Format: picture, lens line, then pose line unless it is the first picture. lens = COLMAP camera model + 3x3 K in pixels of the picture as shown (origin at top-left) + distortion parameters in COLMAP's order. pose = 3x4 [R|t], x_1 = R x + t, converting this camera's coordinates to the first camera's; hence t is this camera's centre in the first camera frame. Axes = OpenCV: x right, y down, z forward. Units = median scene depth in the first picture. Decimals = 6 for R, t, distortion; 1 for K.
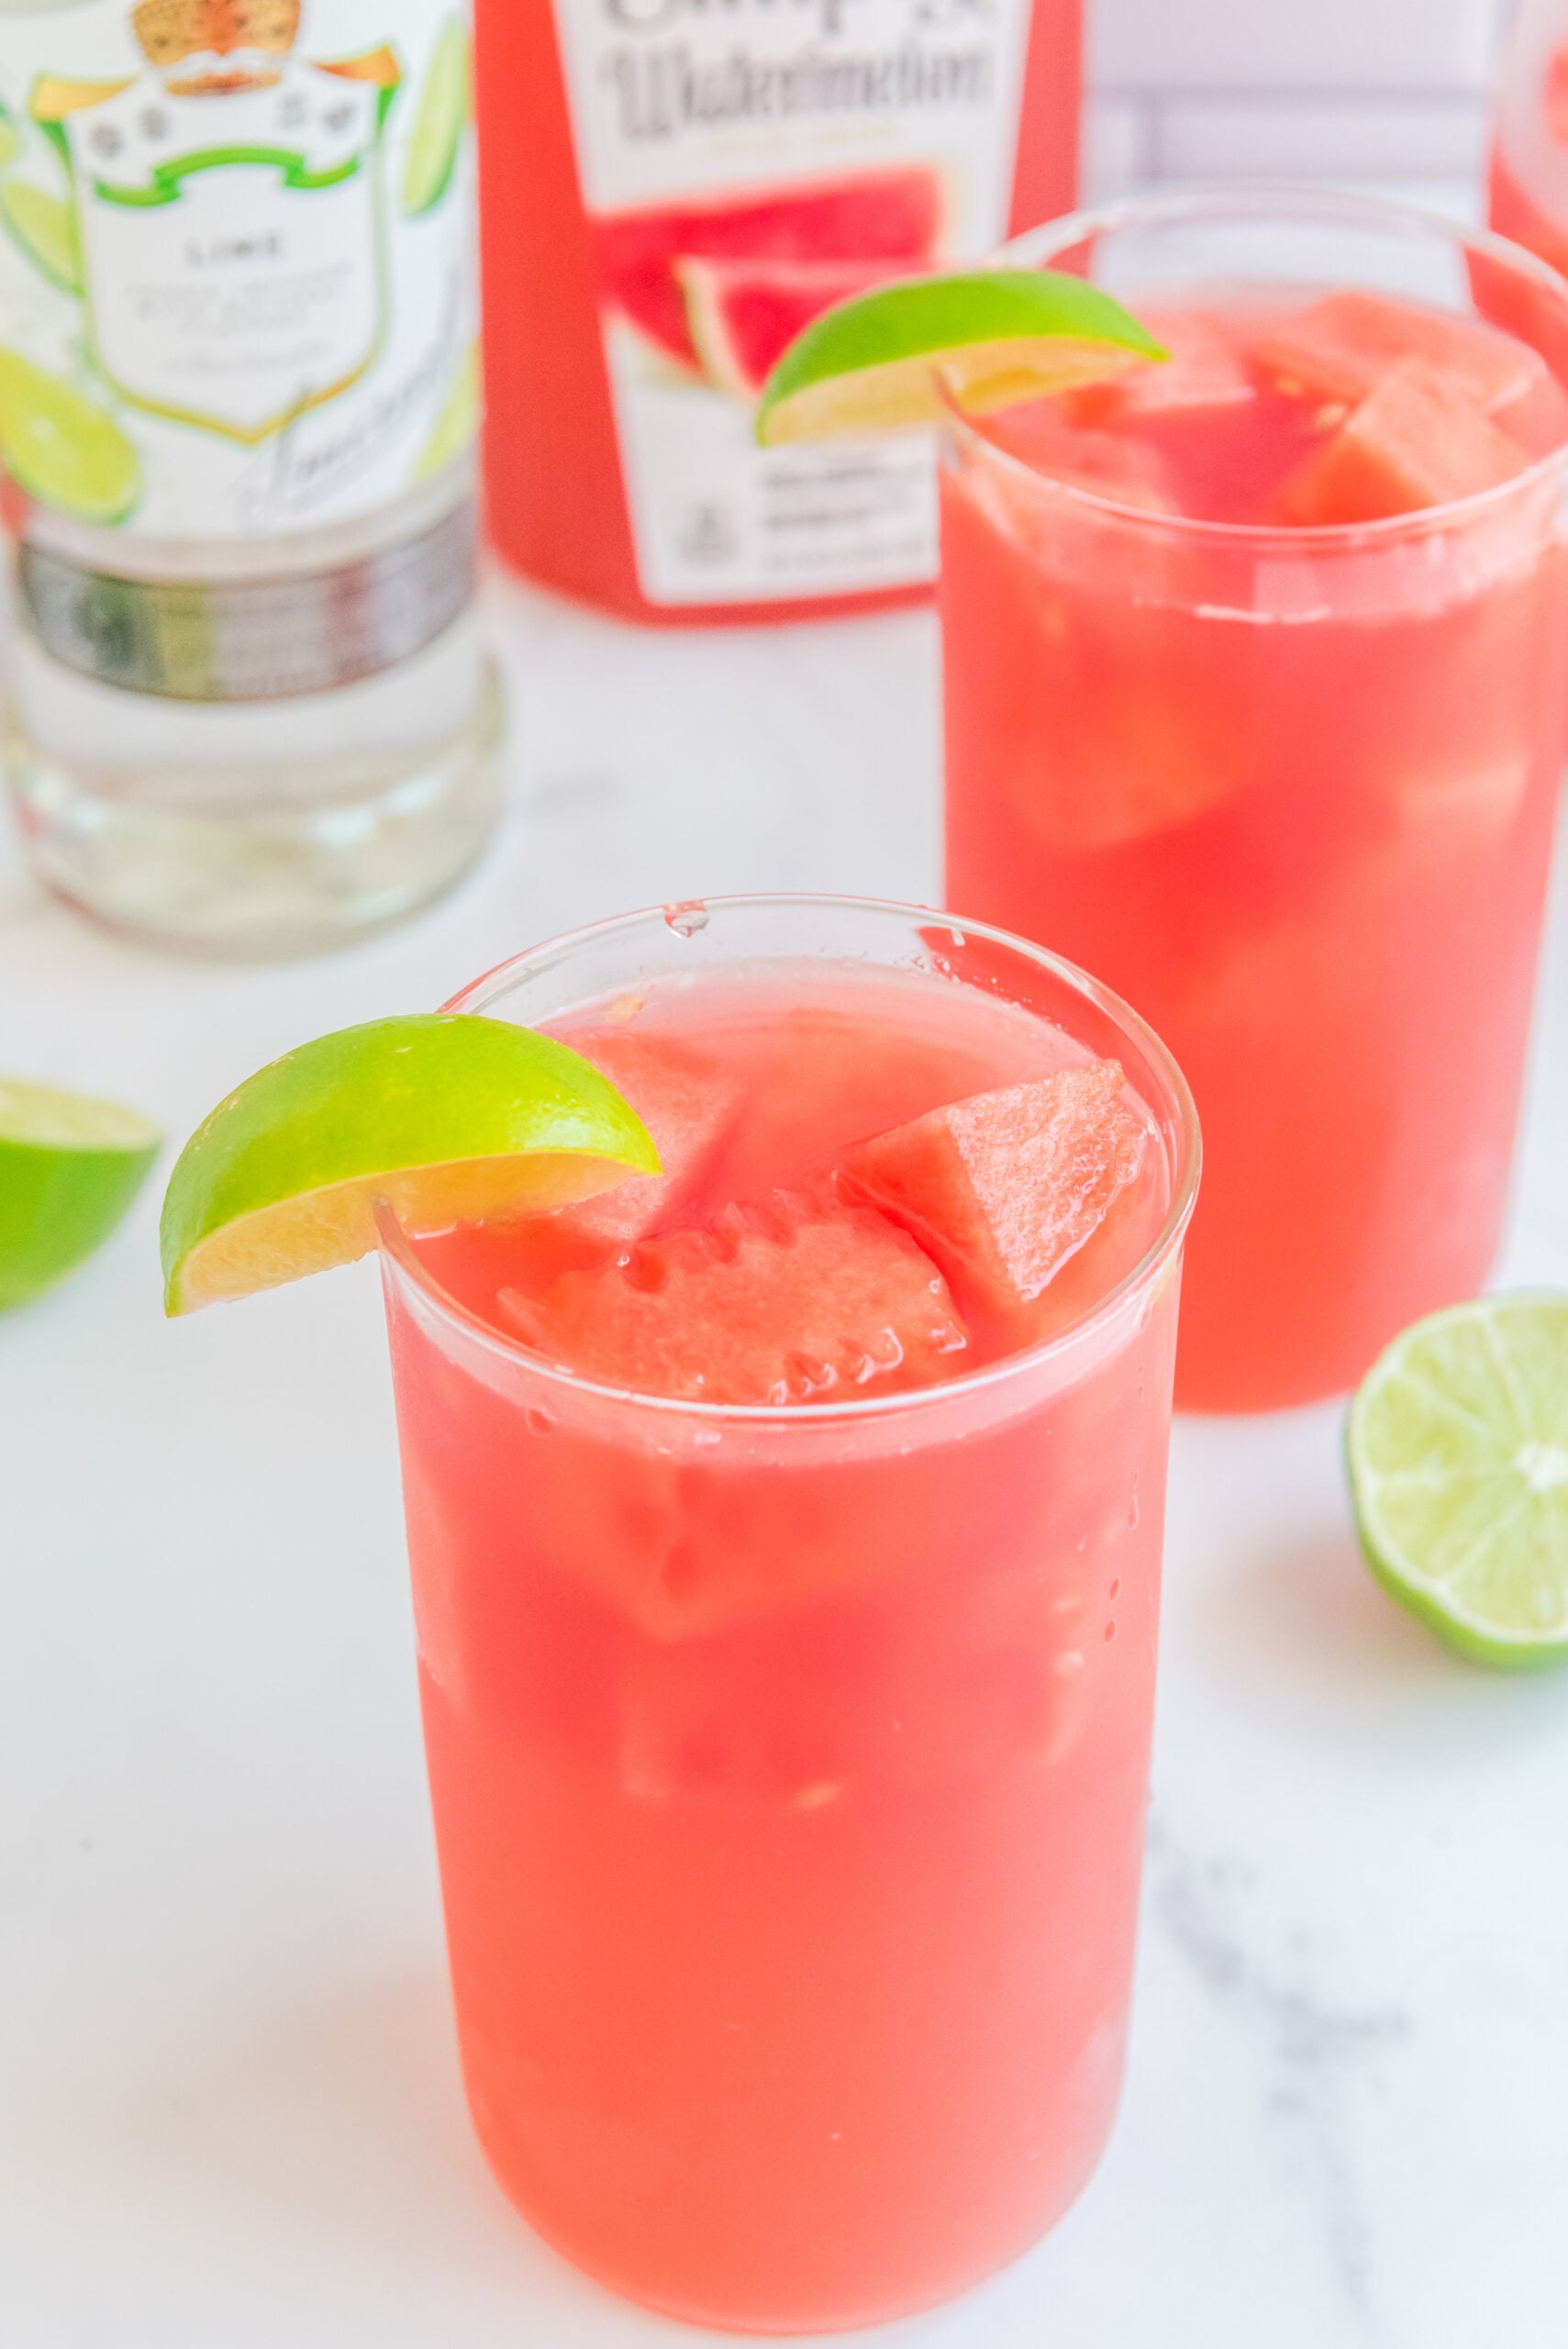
lens RADIAL K [[4868.0, 0, 827.3], [0, 4868.0, 1171.1], [0, 0, 1]] dist [-0.004119, -0.004109]
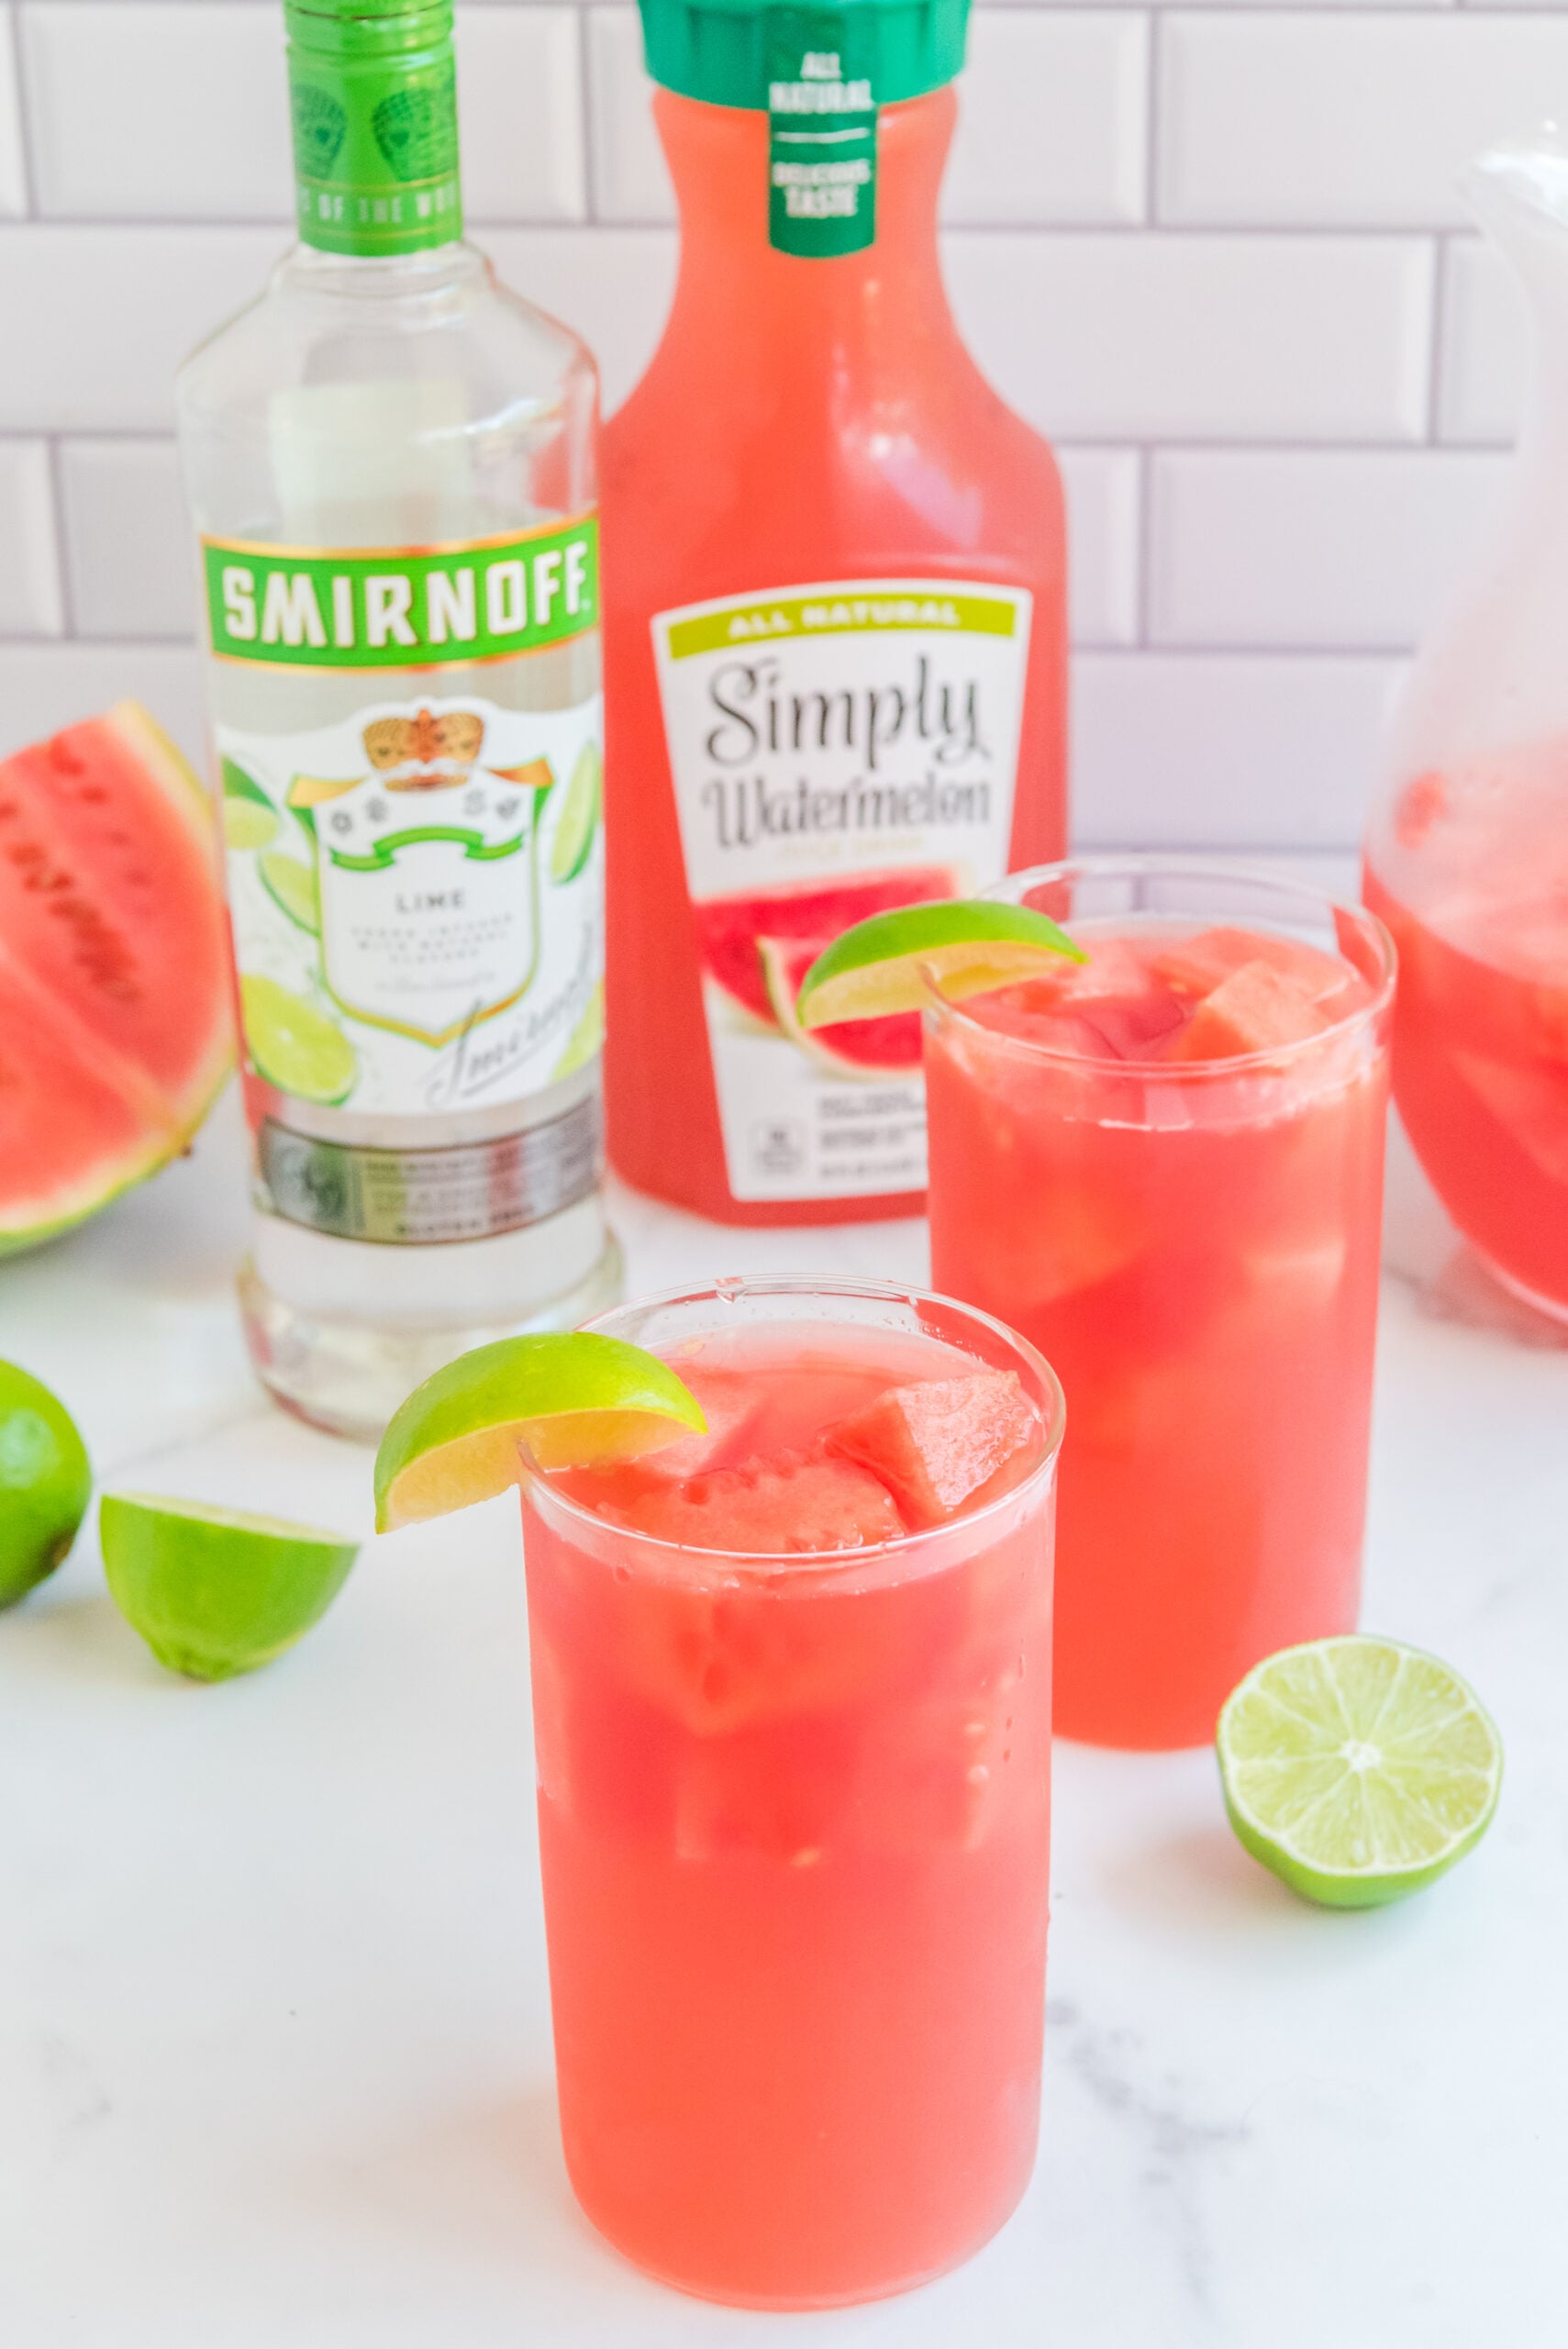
lens RADIAL K [[4672.9, 0, 786.7], [0, 4672.9, 1084.5], [0, 0, 1]] dist [0.018178, -0.162153]
pose [[0.999357, 0.008300, -0.034895, 0.030612], [-0.014776, 0.981735, -0.189676, 0.129293], [0.032684, 0.190070, 0.981226, -0.336724]]
